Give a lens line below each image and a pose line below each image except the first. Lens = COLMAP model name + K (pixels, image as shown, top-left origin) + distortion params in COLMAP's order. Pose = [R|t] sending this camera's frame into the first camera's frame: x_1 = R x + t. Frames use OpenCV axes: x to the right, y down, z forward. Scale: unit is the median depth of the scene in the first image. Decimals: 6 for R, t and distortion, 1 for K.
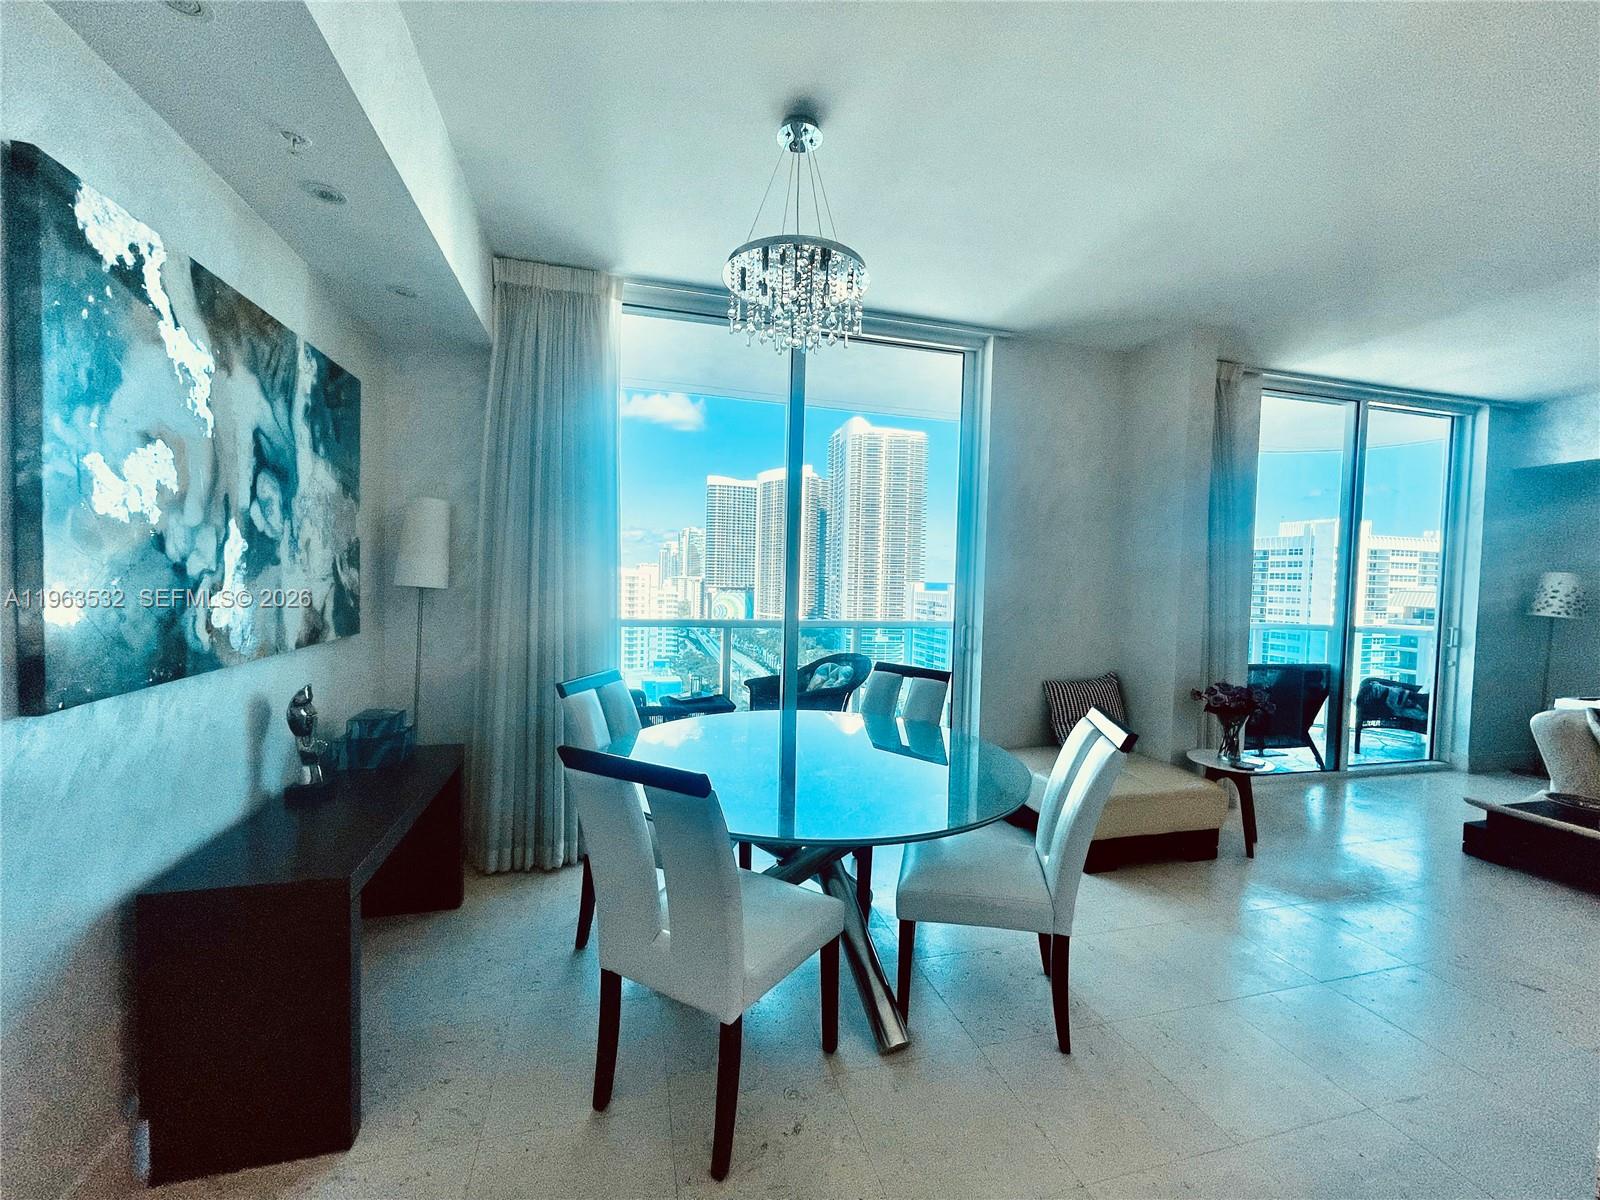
lens RADIAL K [[650.5, 0, 800.0], [0, 650.5, 600.0], [0, 0, 1]] dist [-0.001269, 0.000127]
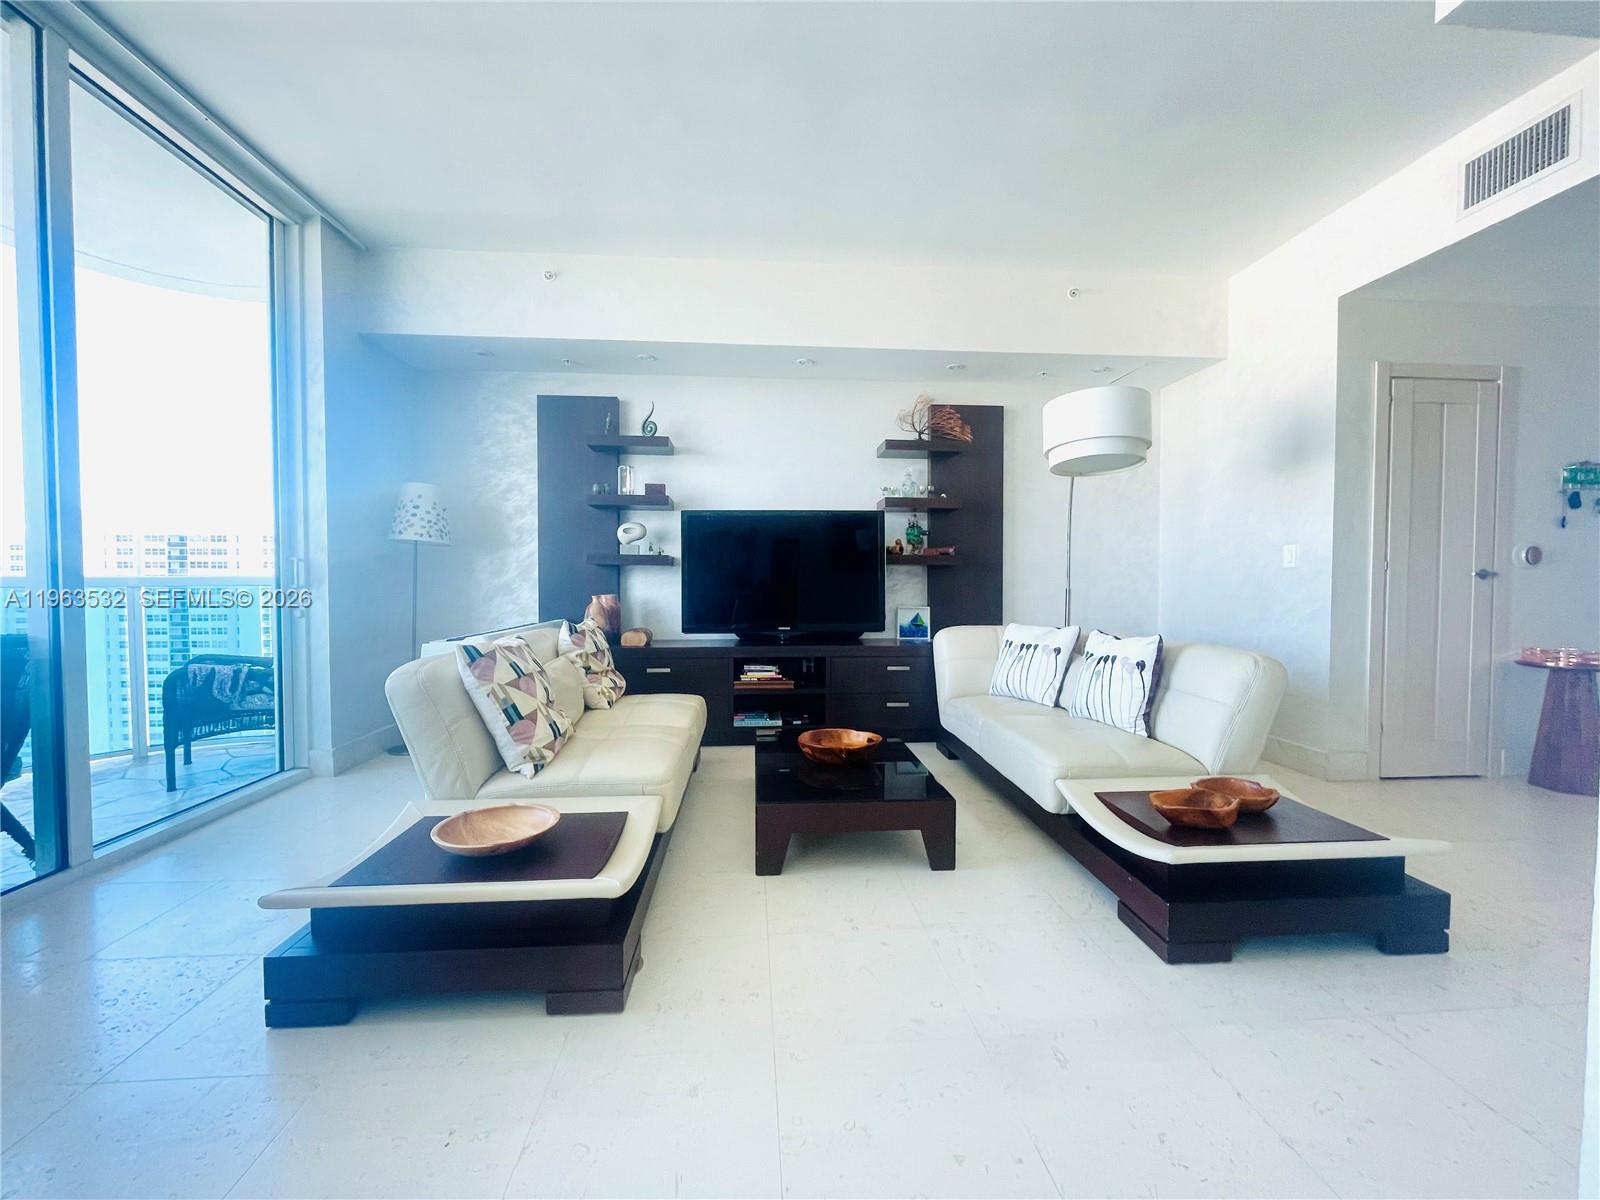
lens RADIAL K [[650.5, 0, 800.0], [0, 650.5, 600.0], [0, 0, 1]] dist [-0.001269, 0.000127]
pose [[0.193090, -0.054971, 0.979640, 0.484235], [0.039080, 0.998068, 0.048302, 0.074563], [-0.980402, 0.028957, 0.194865, 0.402299]]
